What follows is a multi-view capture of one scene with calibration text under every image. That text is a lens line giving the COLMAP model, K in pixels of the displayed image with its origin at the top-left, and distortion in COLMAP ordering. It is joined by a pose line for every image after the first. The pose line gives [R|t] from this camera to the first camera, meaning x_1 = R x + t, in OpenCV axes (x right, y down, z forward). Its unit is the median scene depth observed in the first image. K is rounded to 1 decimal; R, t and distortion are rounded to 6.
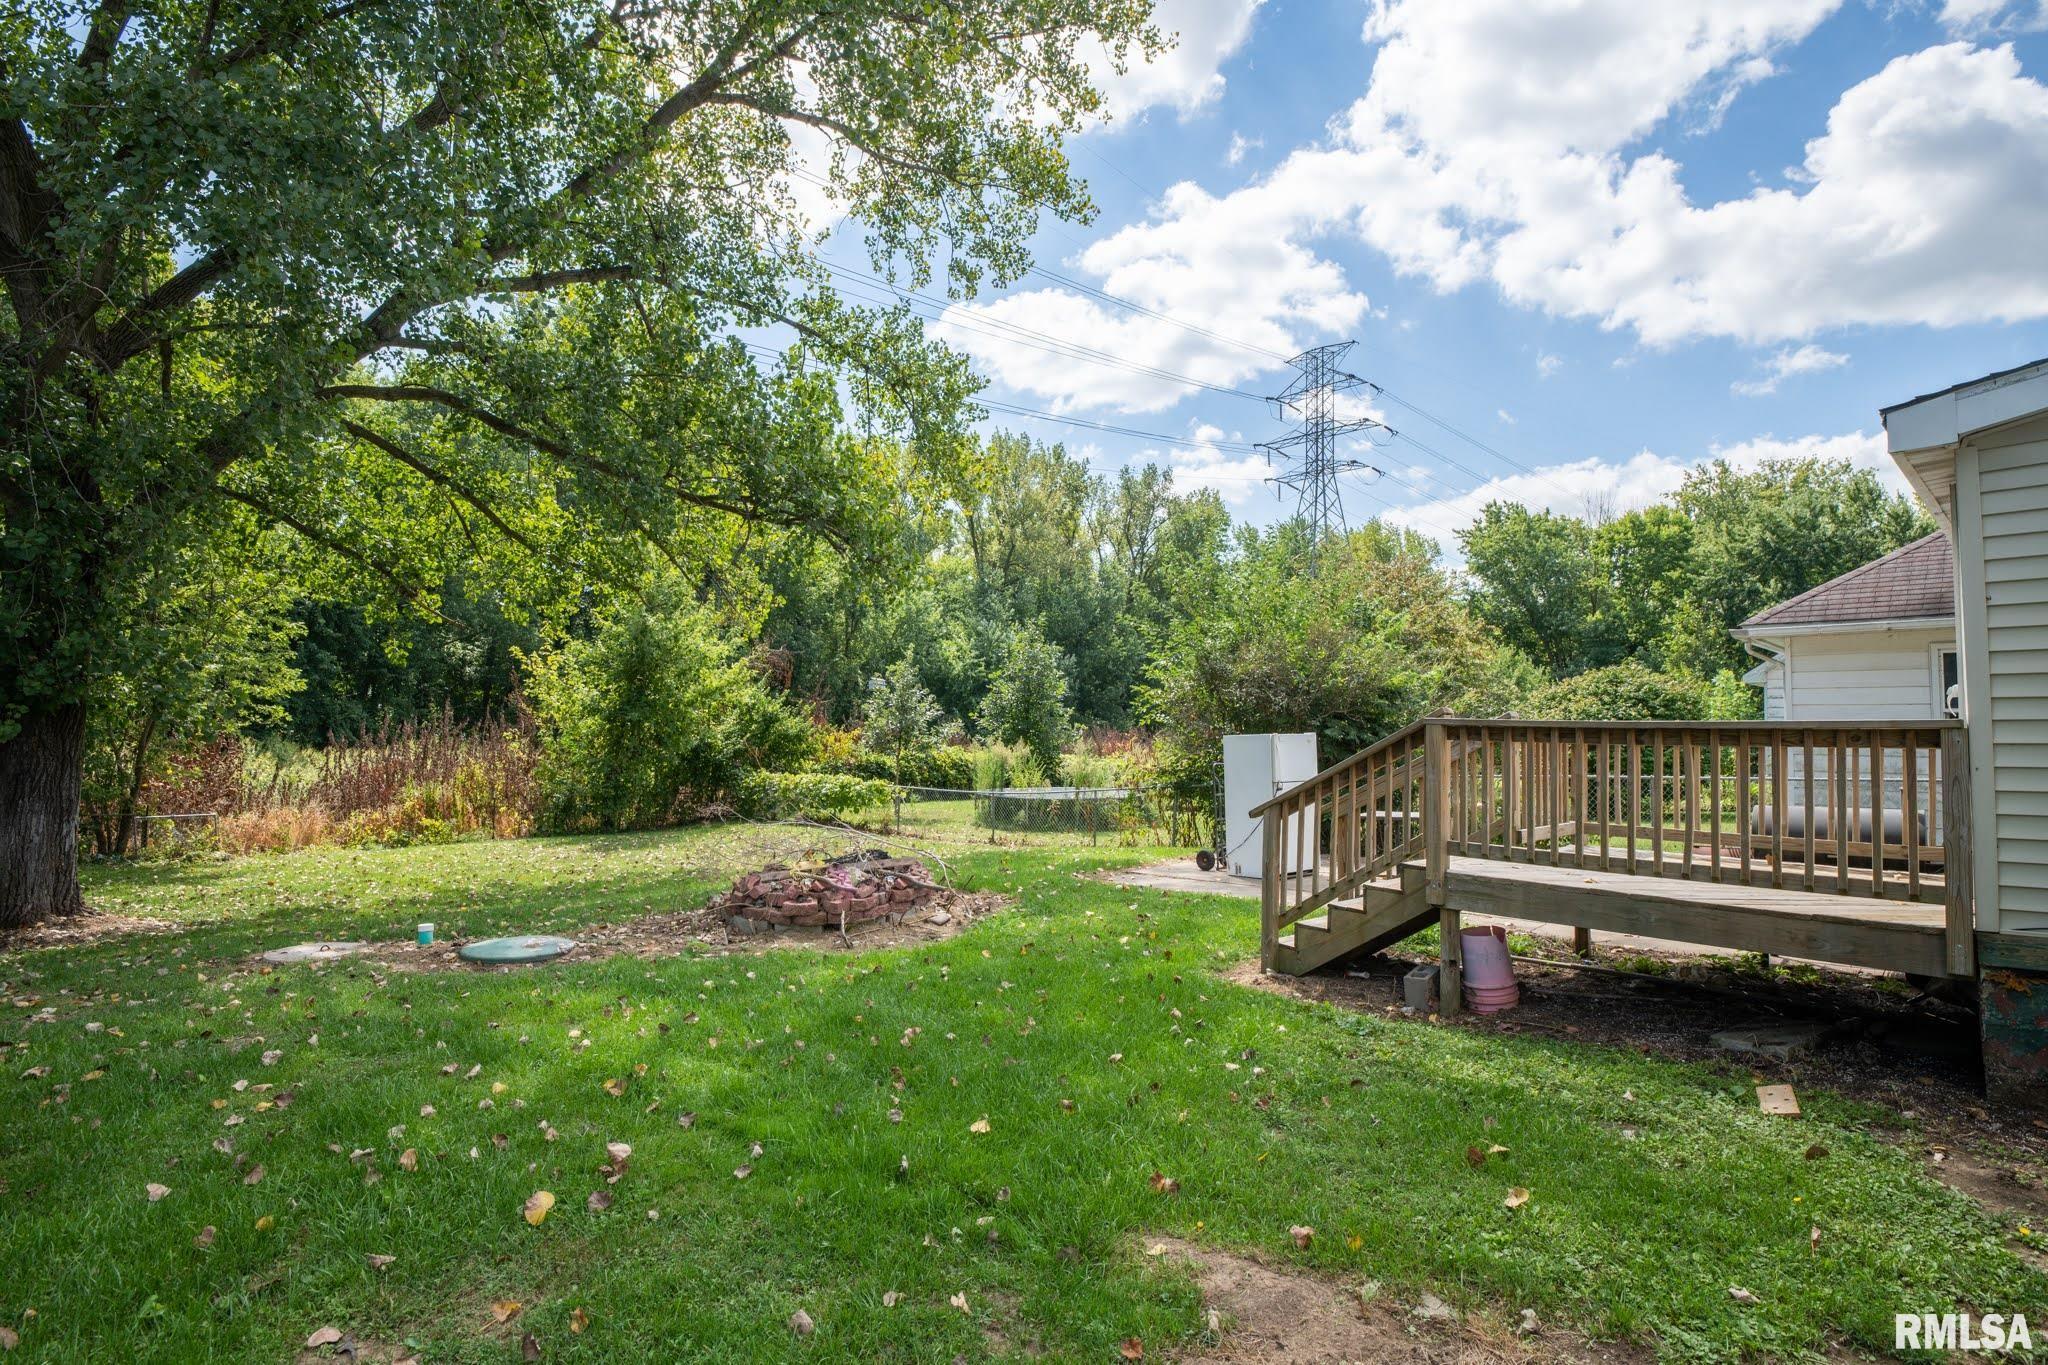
lens RADIAL K [[1019.2, 0, 1024.2], [0, 1019.2, 665.0], [0, 0, 1]] dist [-0.025412, -0.002647]
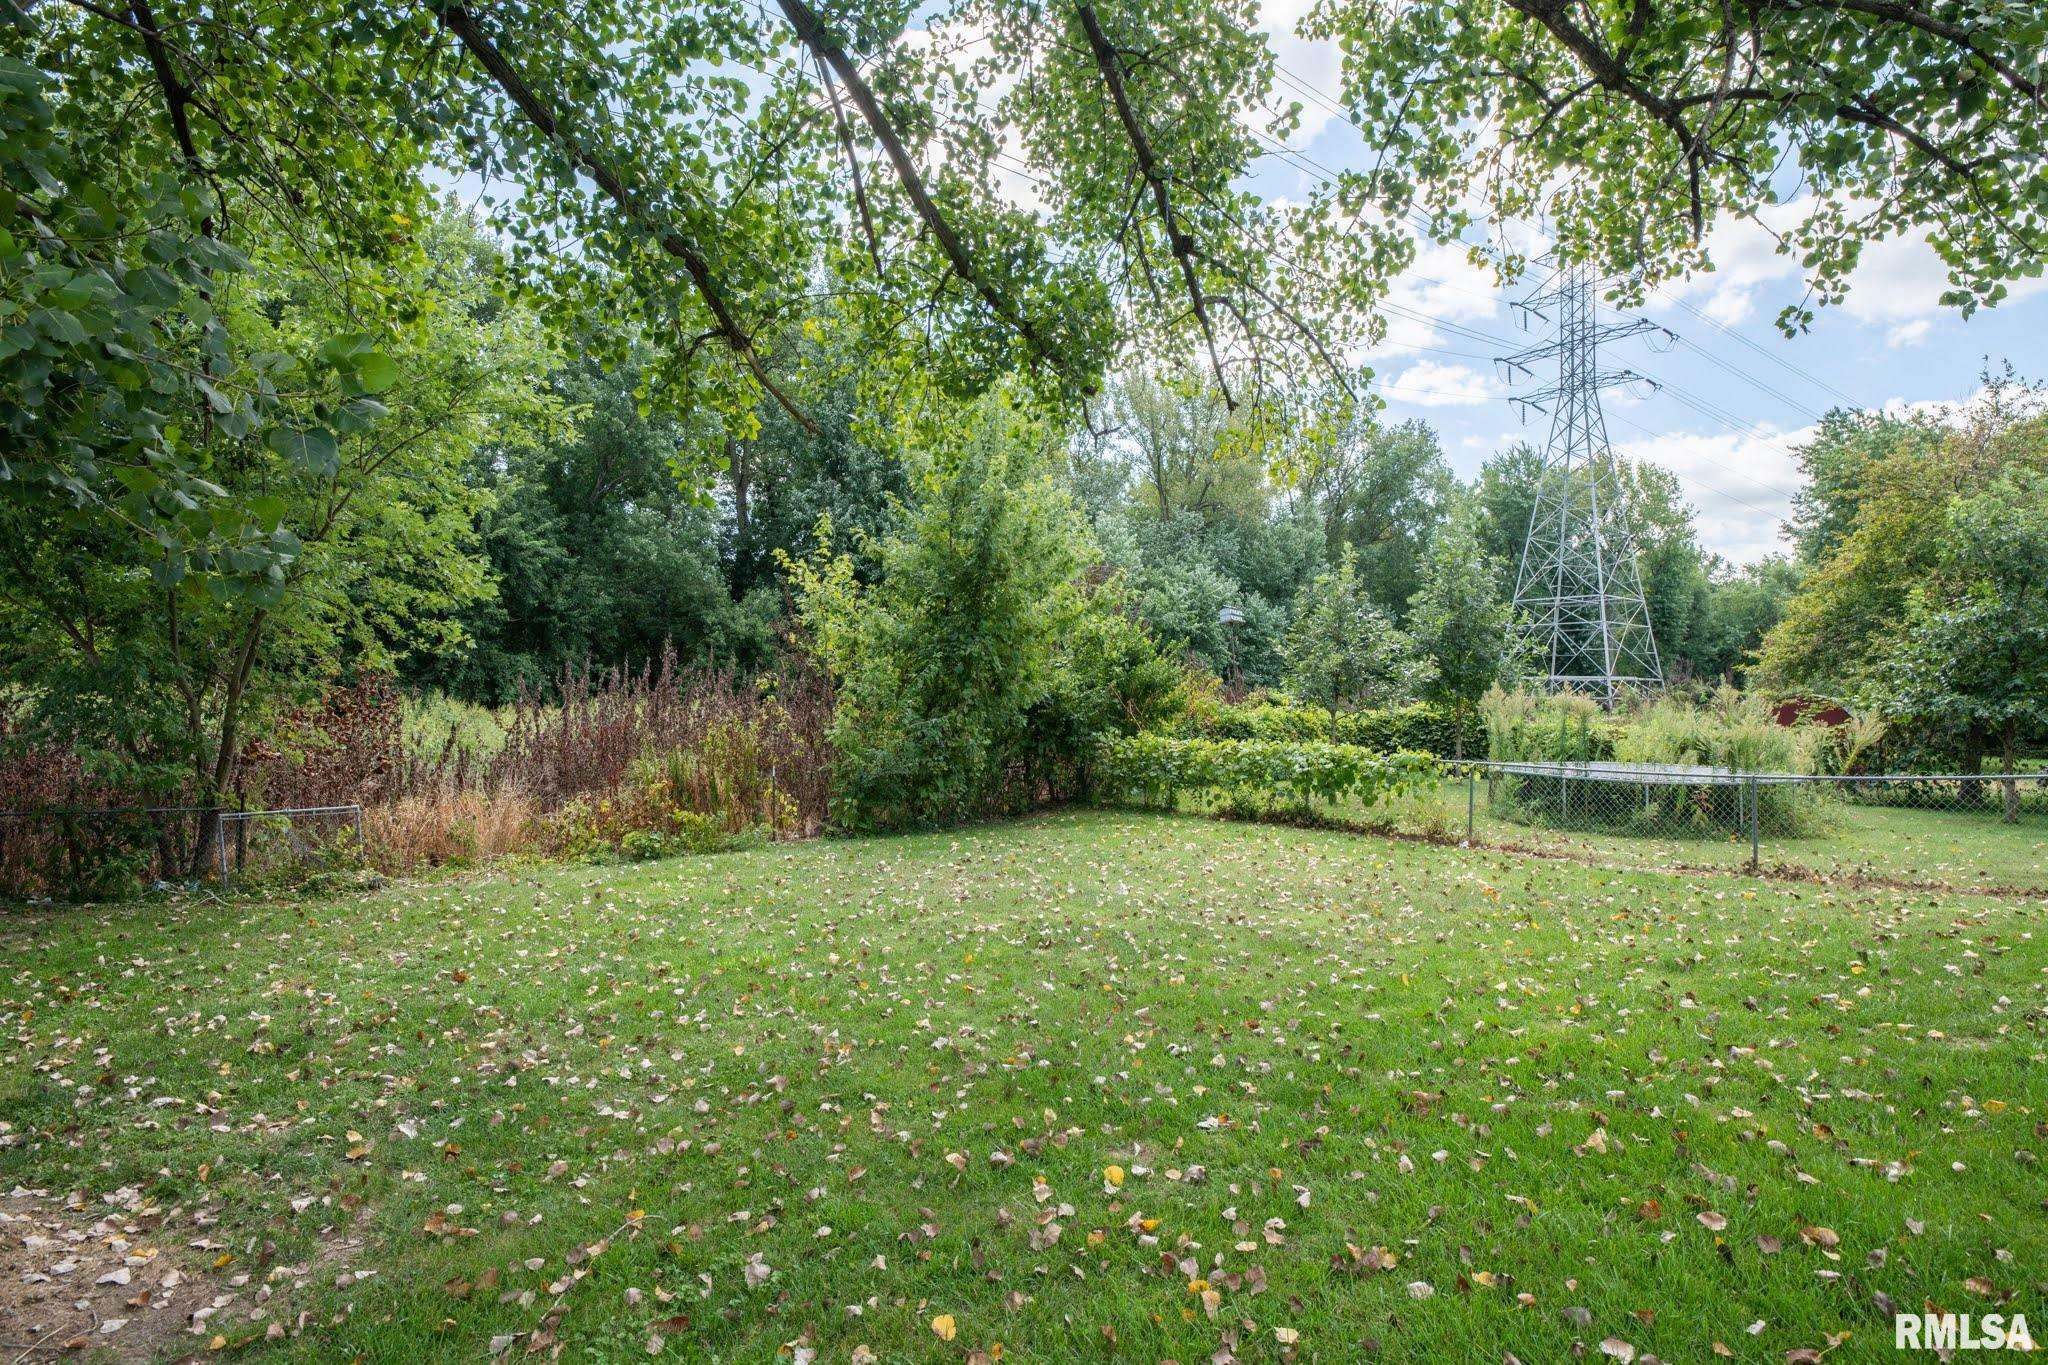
lens RADIAL K [[1009.2, 0, 1020.0], [0, 1009.2, 670.2], [0, 0, 1]] dist [-0.028724, -0.000907]
pose [[0.994087, -0.002794, -0.108553, -0.285697], [0.006913, 0.999269, 0.037593, 0.039609], [0.108369, -0.038121, 0.993380, 0.370279]]
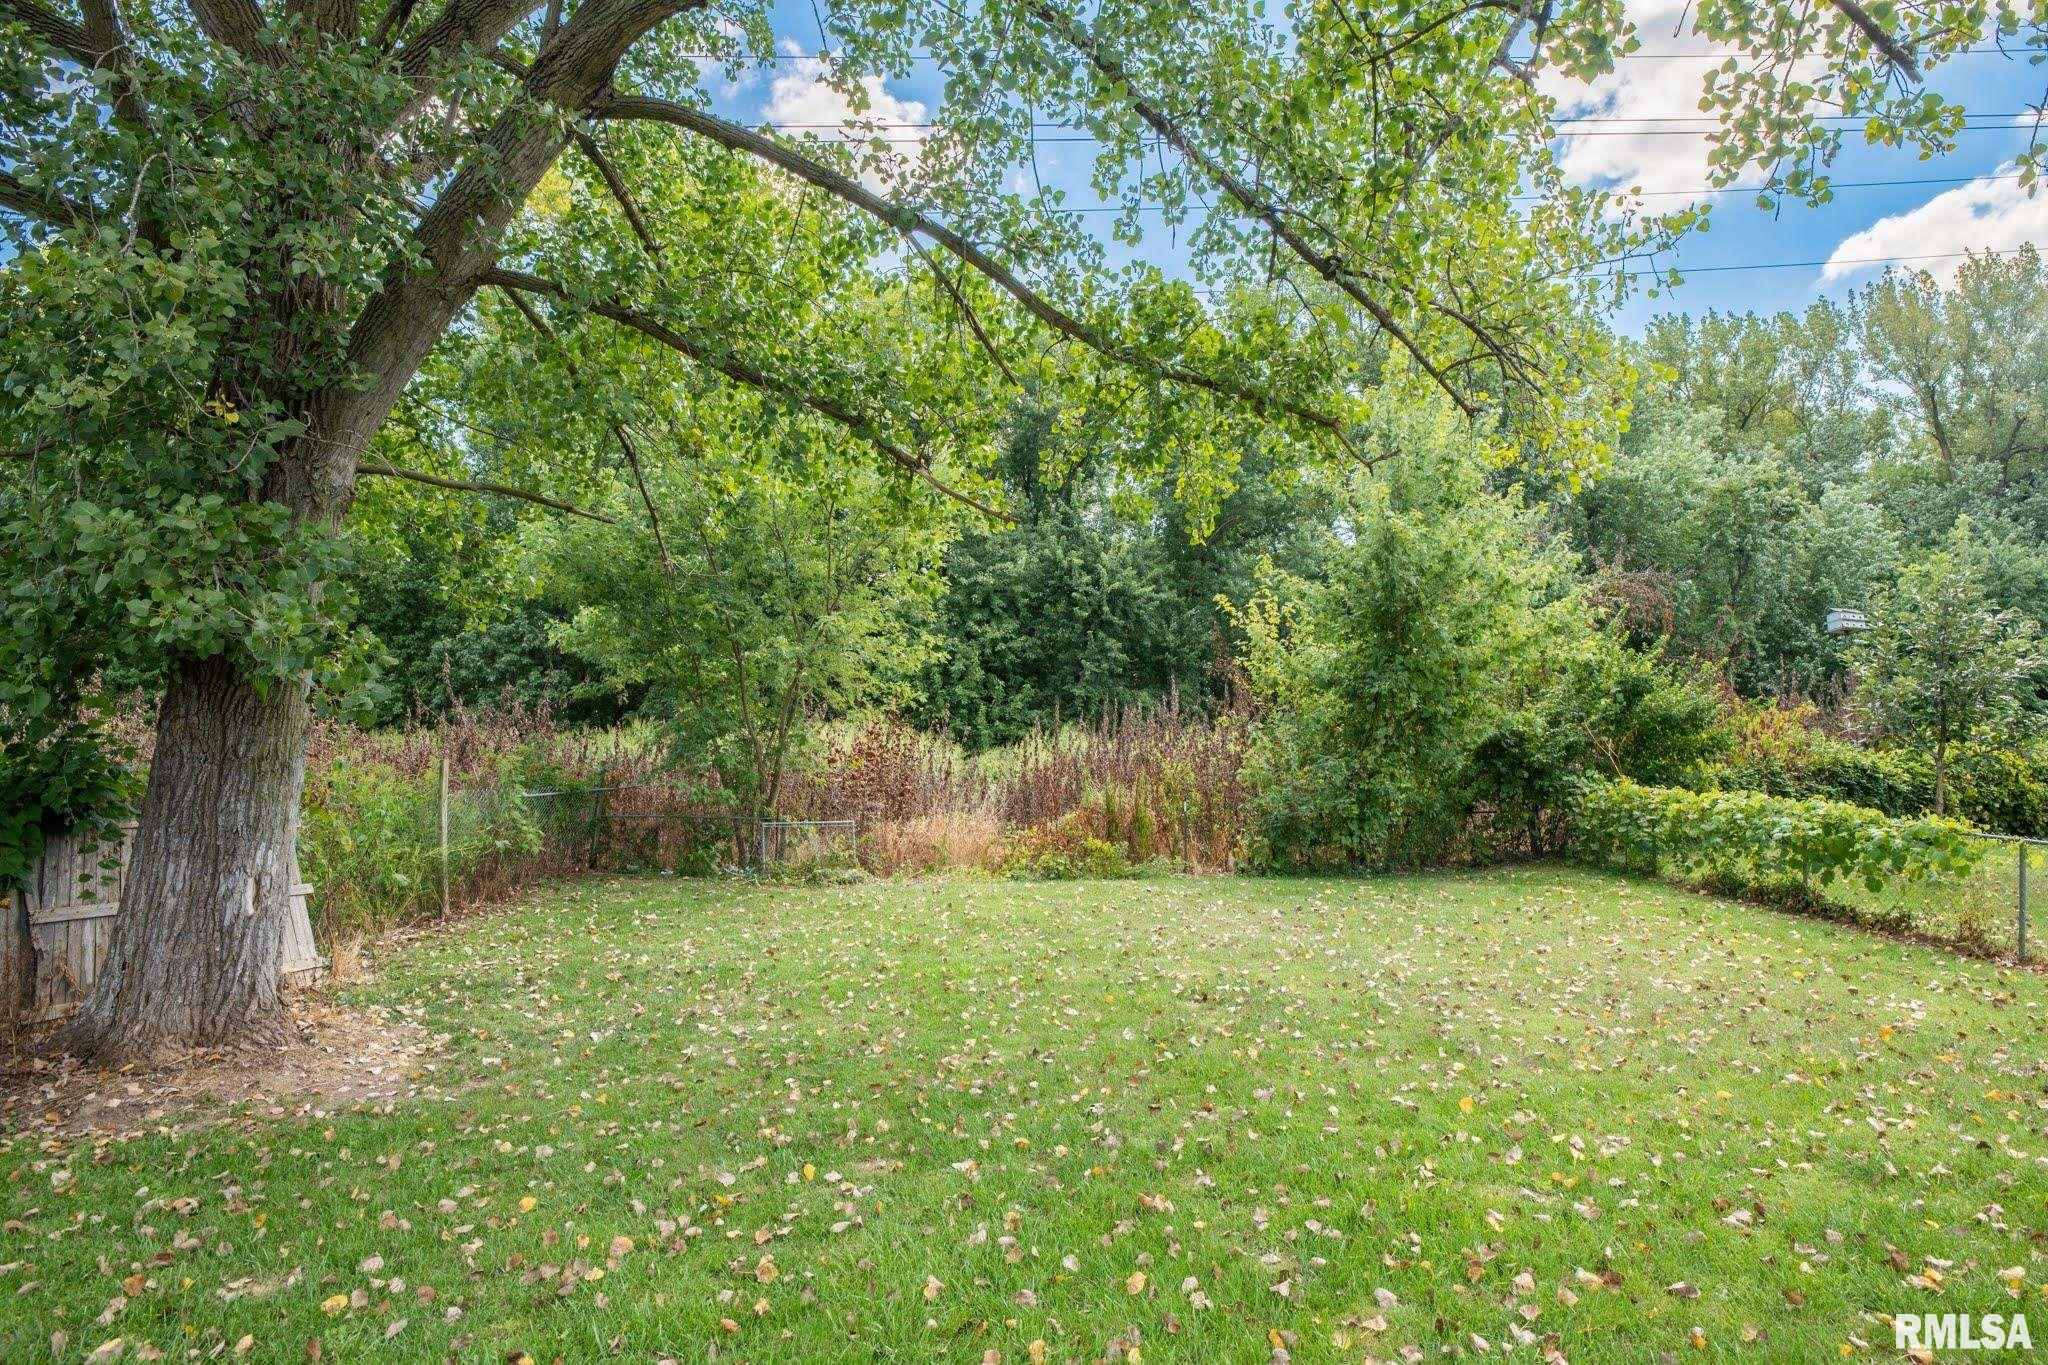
lens RADIAL K [[1009.2, 0, 1020.0], [0, 1009.2, 670.2], [0, 0, 1]] dist [-0.028724, -0.000907]
pose [[0.710132, -0.041852, -0.702823, -0.116898], [0.052522, 0.998599, -0.006397, 0.032995], [0.702107, -0.032371, 0.711336, 0.422017]]
